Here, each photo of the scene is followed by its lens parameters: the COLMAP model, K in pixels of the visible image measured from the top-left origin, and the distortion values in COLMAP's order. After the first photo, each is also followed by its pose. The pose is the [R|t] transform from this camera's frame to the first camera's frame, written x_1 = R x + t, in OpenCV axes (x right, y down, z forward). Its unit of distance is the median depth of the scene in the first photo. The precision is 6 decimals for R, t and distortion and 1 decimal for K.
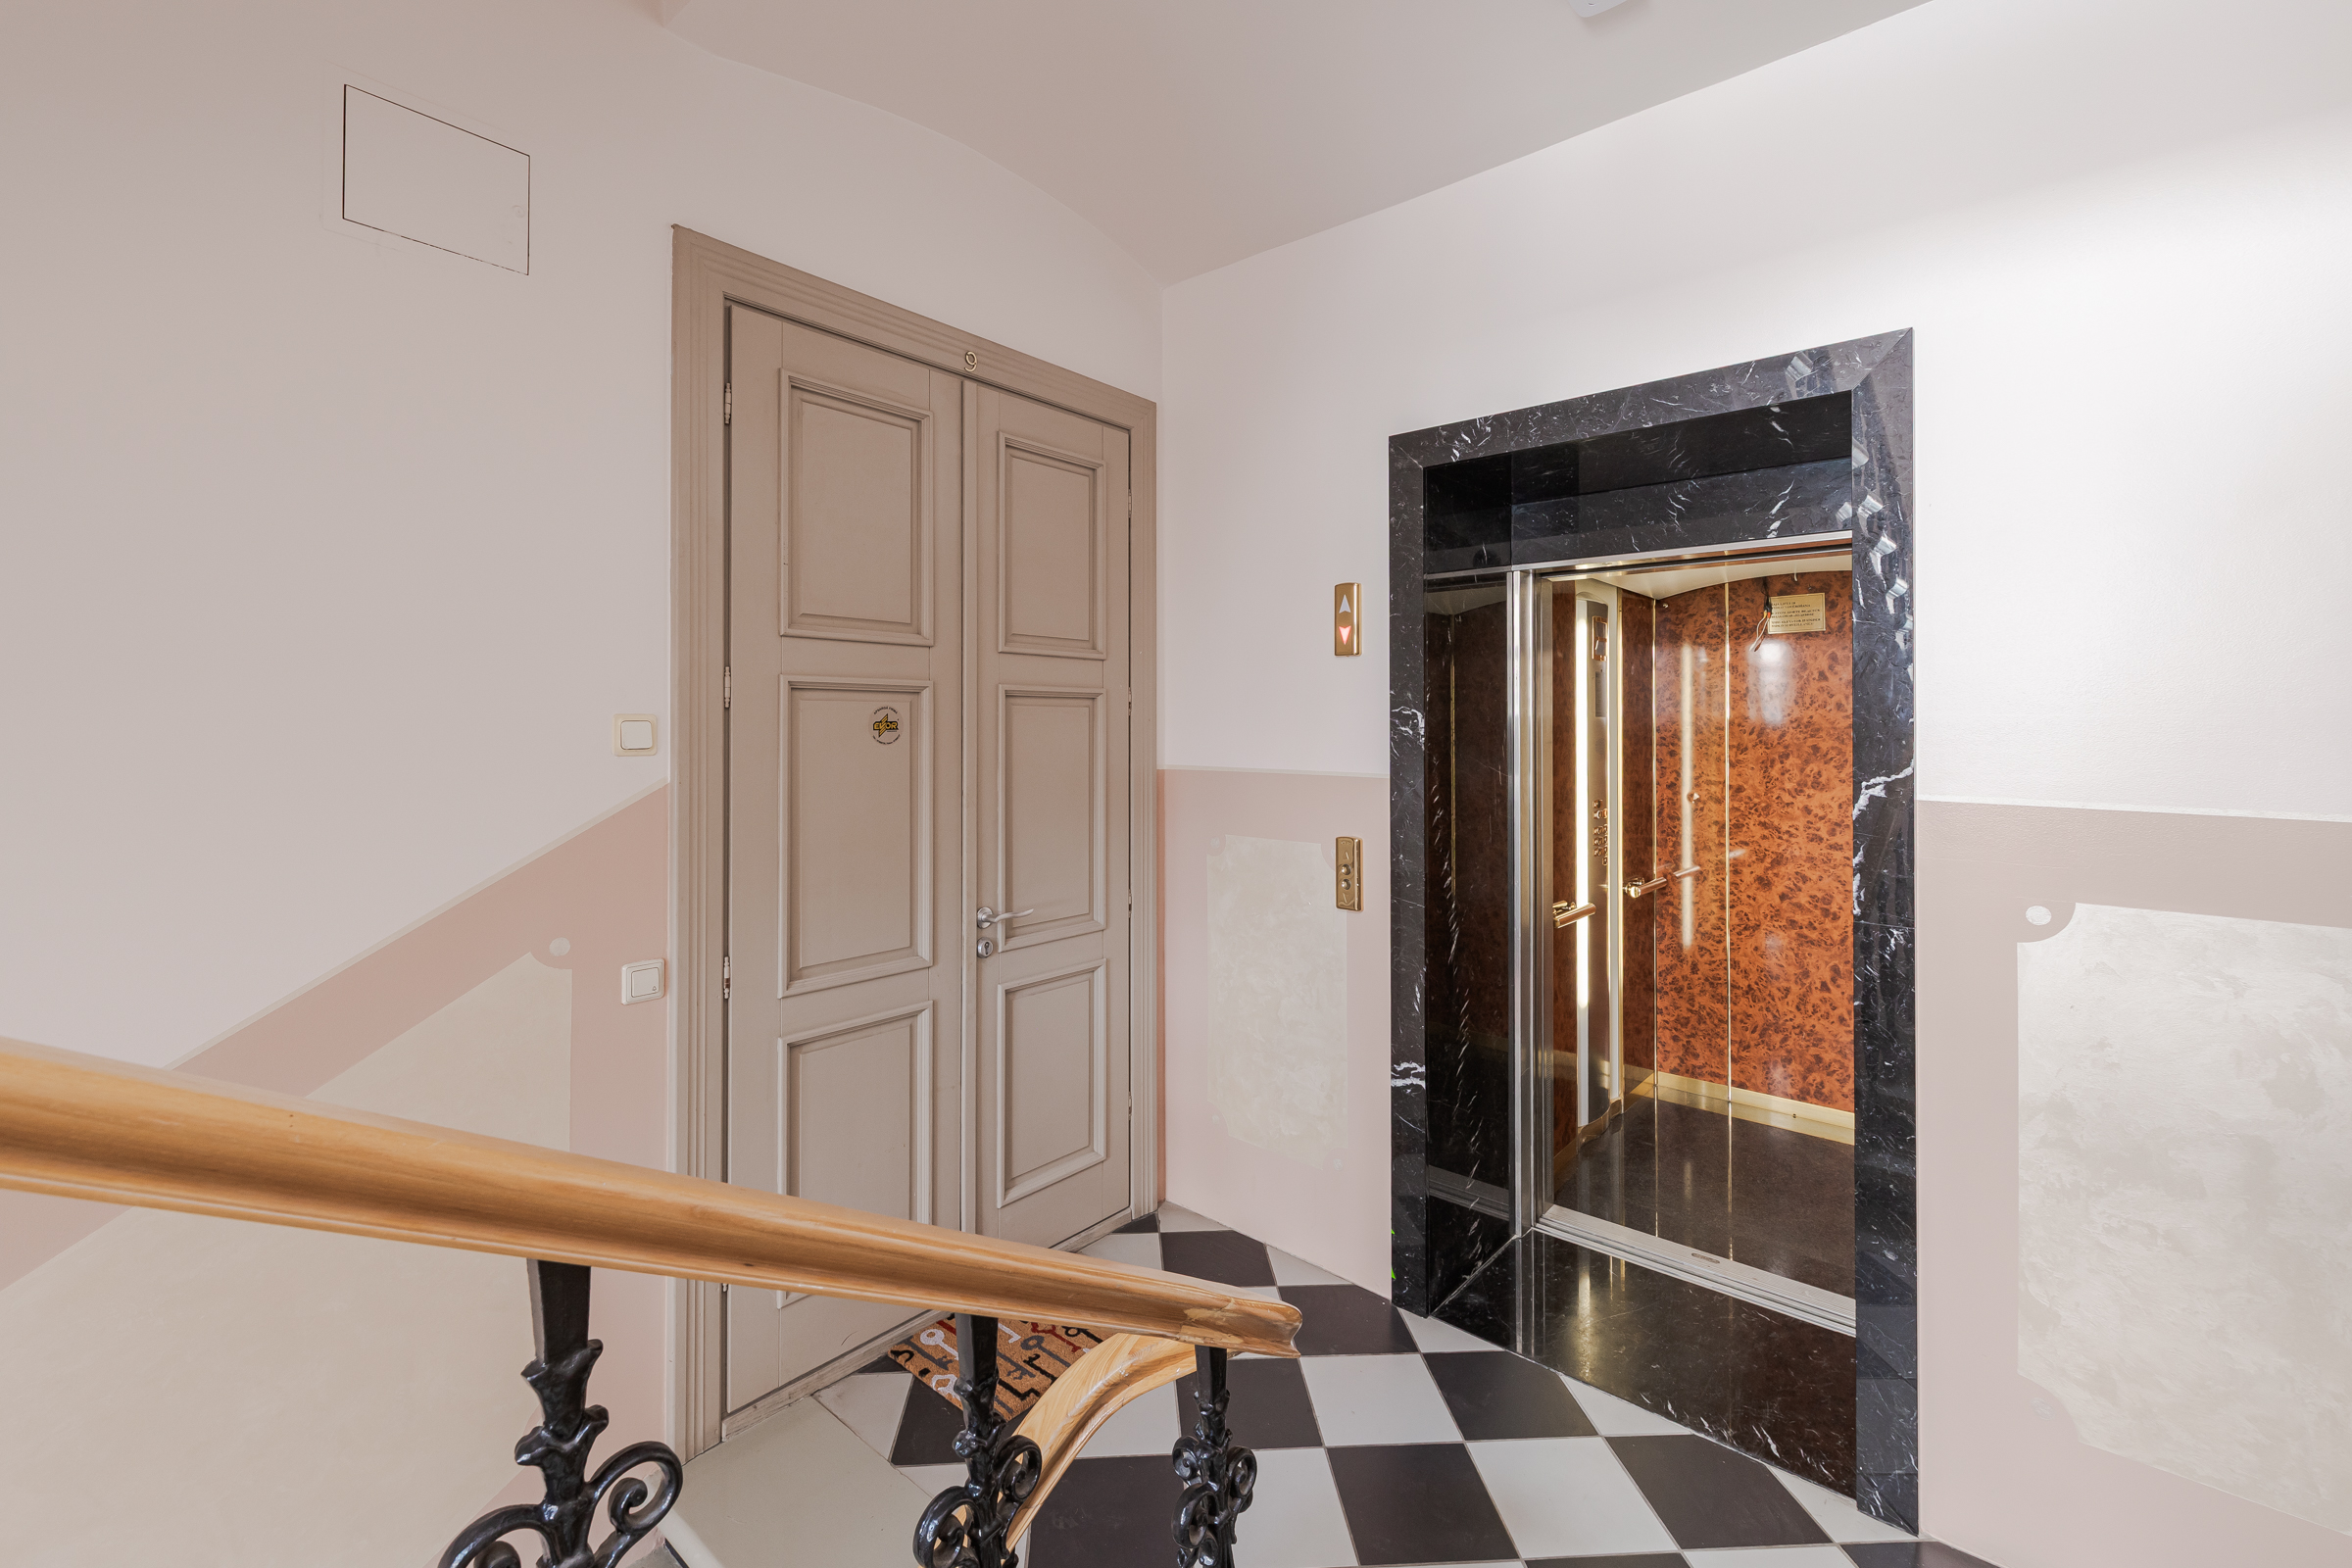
lens RADIAL K [[1005.9, 0, 1178.2], [0, 1005.9, 736.2], [0, 0, 1]] dist [0.001365, -0.000090]
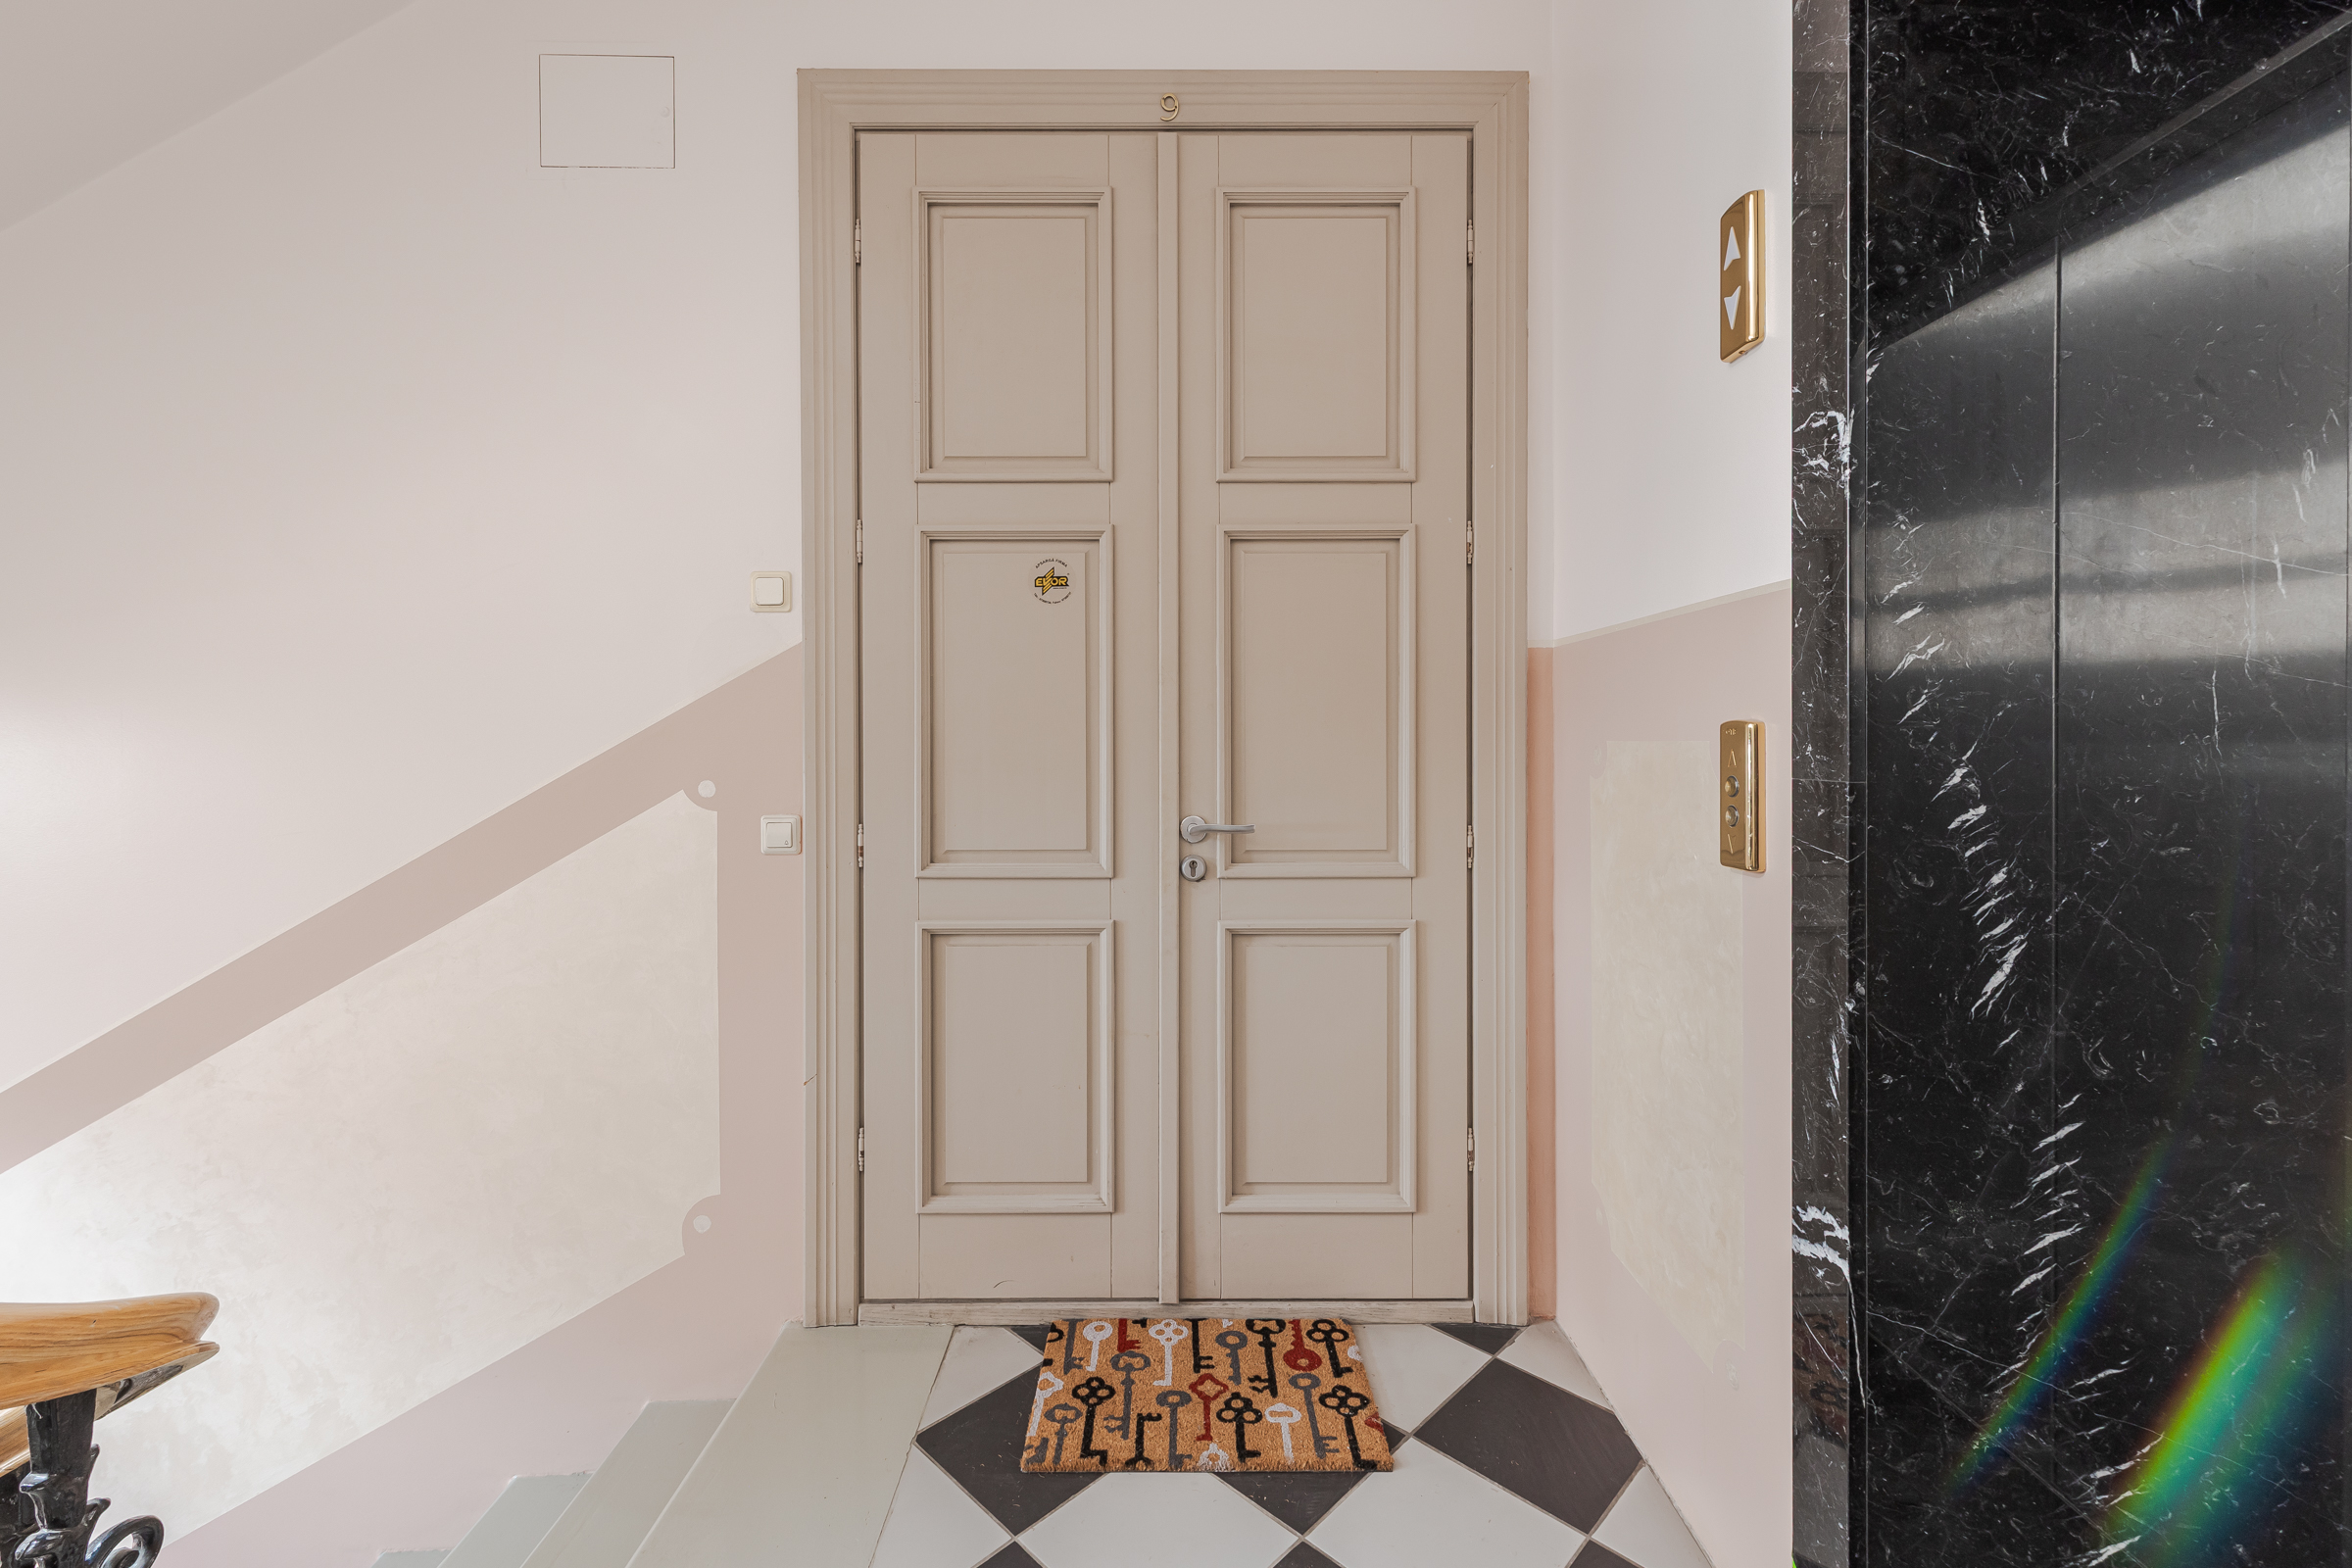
lens RADIAL K [[987.6, 0, 1173.5], [0, 987.6, 763.2], [0, 0, 1]] dist [0.002322, 0.000222]
pose [[0.654994, 0.010421, -0.755562, 0.373891], [-0.002502, 0.999929, 0.011623, 0.122745], [0.755630, -0.005723, 0.654974, 0.500535]]
